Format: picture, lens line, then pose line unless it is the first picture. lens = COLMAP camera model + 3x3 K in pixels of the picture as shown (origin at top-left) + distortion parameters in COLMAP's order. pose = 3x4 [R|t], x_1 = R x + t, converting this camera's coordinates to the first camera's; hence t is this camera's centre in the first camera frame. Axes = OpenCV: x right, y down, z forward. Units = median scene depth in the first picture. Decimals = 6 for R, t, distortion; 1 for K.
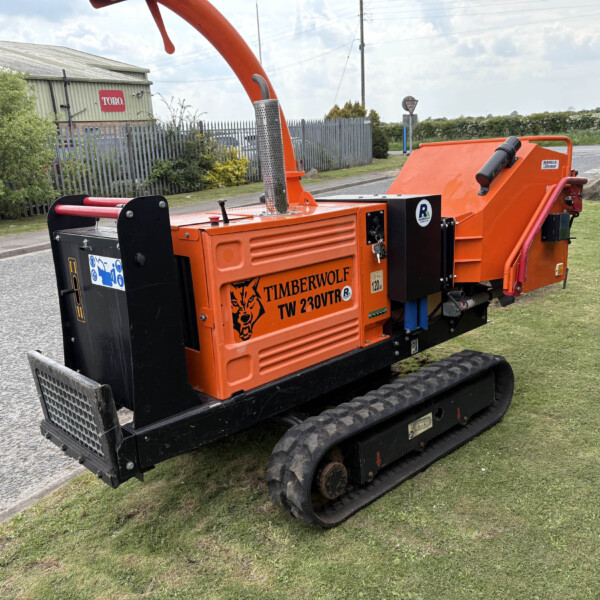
lens RADIAL K [[603.5, 0, 303.5], [0, 603.5, 299.4], [0, 0, 1]] dist [0.026096, 0.000000]
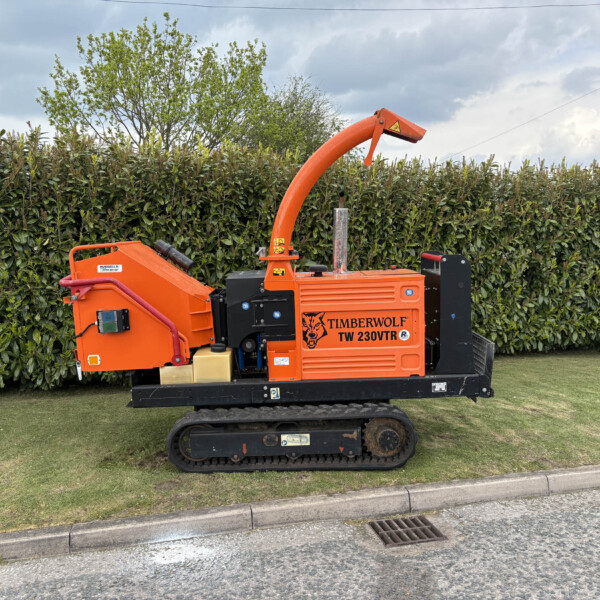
lens RADIAL K [[603.5, 0, 304.1], [0, 603.5, 299.8], [0, 0, 1]] dist [0.026096, 0.000000]
pose [[0.720912, 0.120447, -0.682479, 0.954072], [-0.170595, 0.985321, -0.006309, -0.047999], [0.671701, 0.120976, 0.730878, -0.232465]]
